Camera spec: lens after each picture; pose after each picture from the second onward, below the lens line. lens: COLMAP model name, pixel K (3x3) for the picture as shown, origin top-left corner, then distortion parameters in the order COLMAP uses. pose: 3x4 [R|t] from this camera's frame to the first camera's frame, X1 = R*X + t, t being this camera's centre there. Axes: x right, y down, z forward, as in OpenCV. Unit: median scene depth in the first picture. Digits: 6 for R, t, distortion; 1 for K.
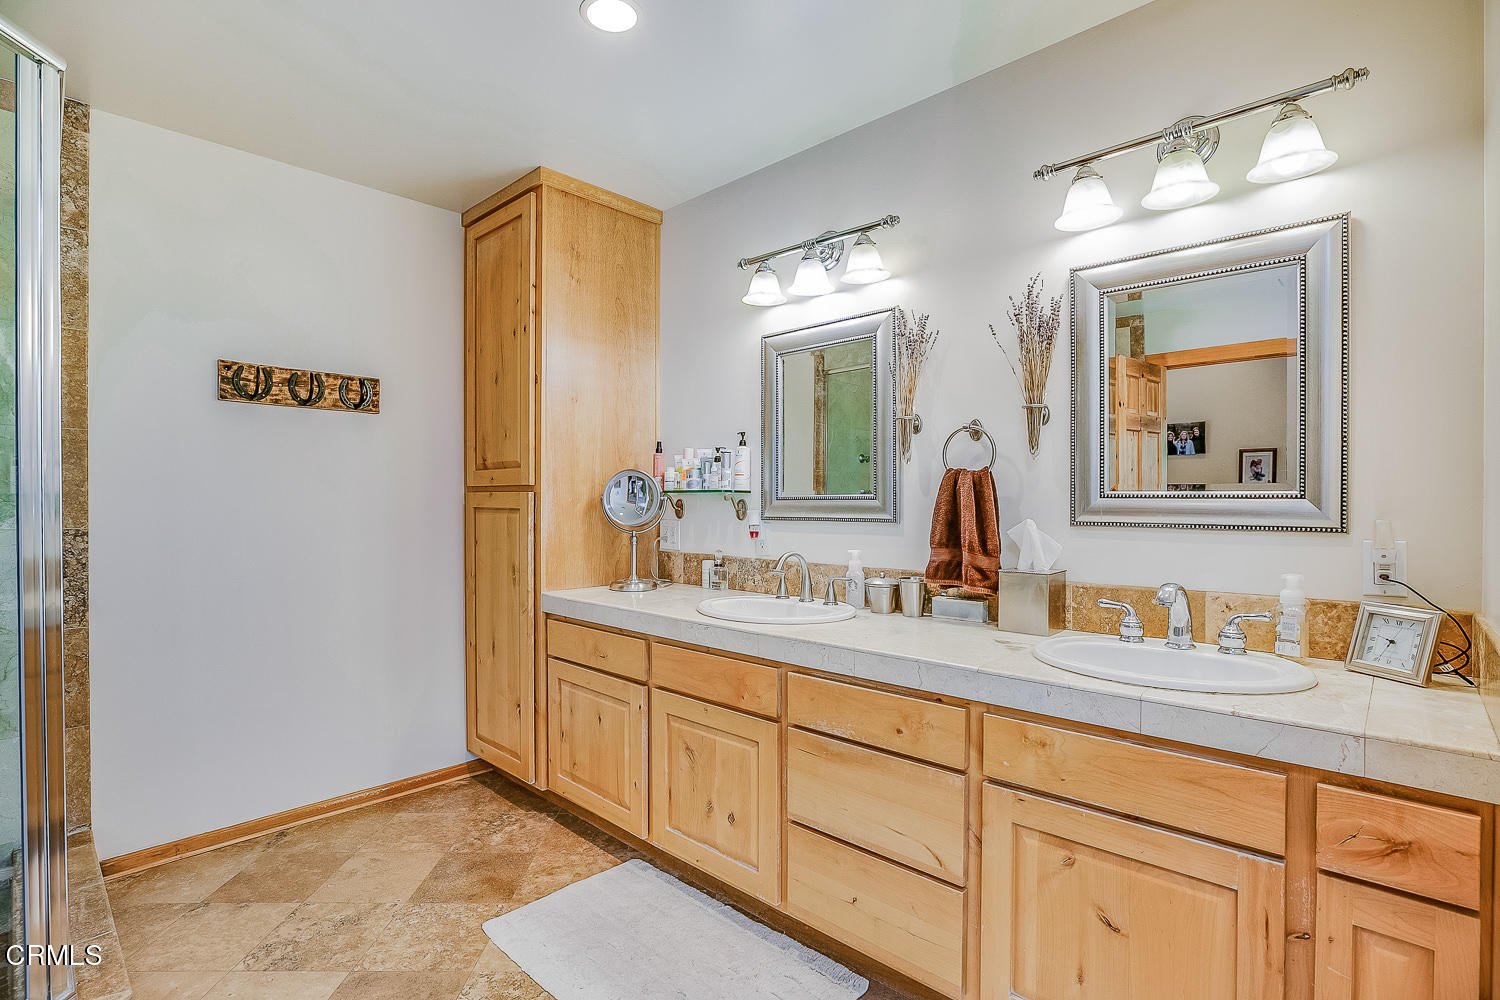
lens RADIAL K [[682.5, 0, 738.6], [0, 682.5, 485.4], [0, 0, 1]] dist [-0.060063, 0.020336]
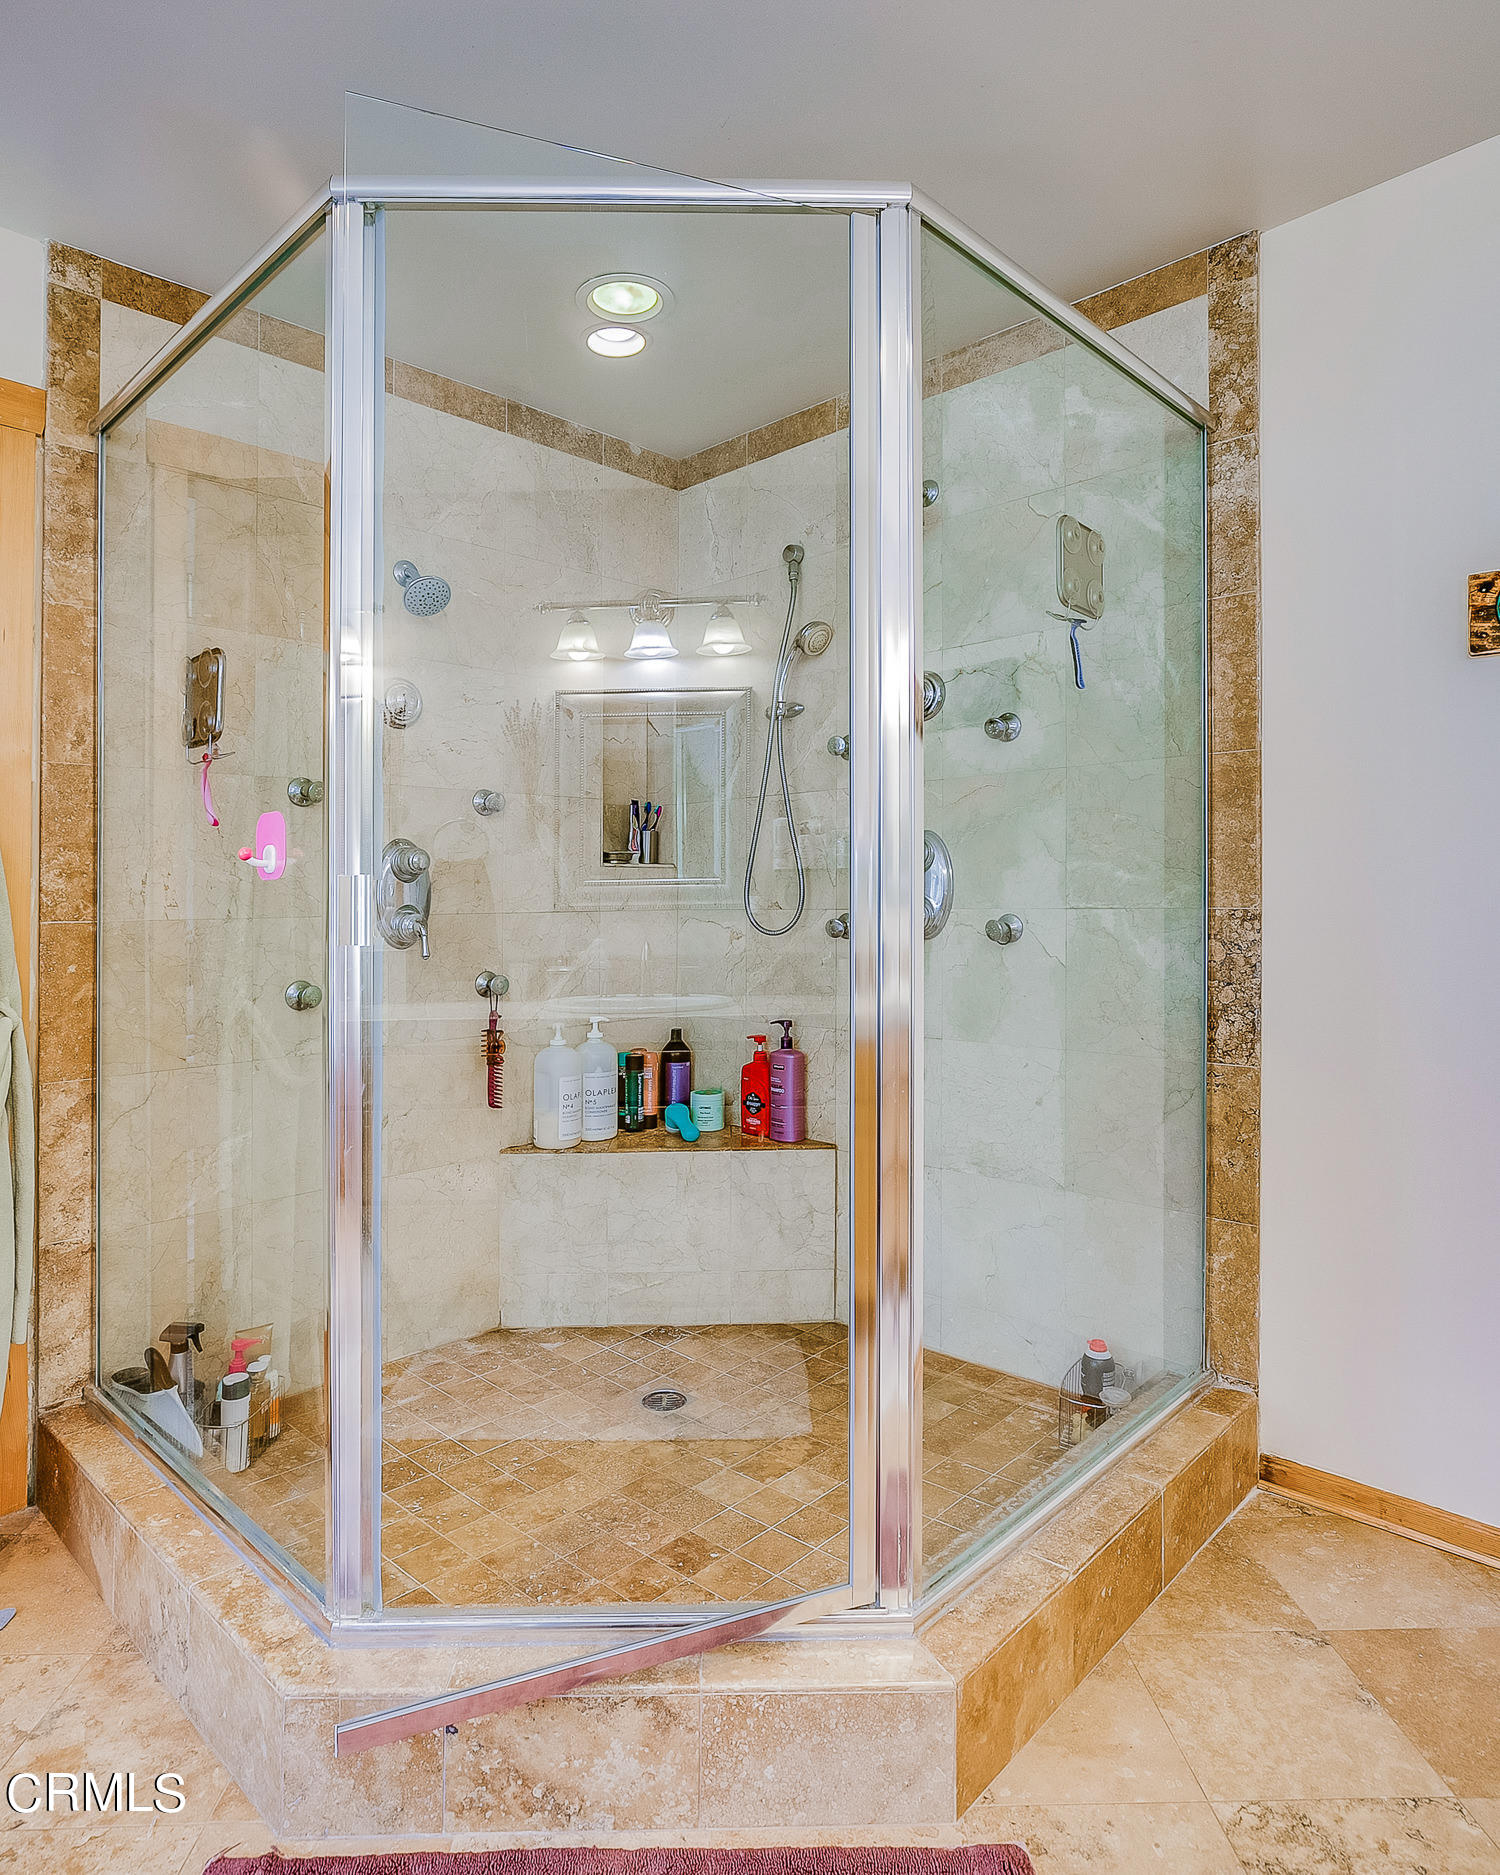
lens RADIAL K [[1085.5, 0, 750.5], [0, 1085.5, 887.7], [0, 0, 1]] dist [-0.030061, 0.015665]
pose [[-0.003358, -0.005235, -0.999981, 0.028110], [0.035497, 0.999355, -0.005351, 0.035014], [0.999364, -0.035515, -0.003170, 0.534358]]
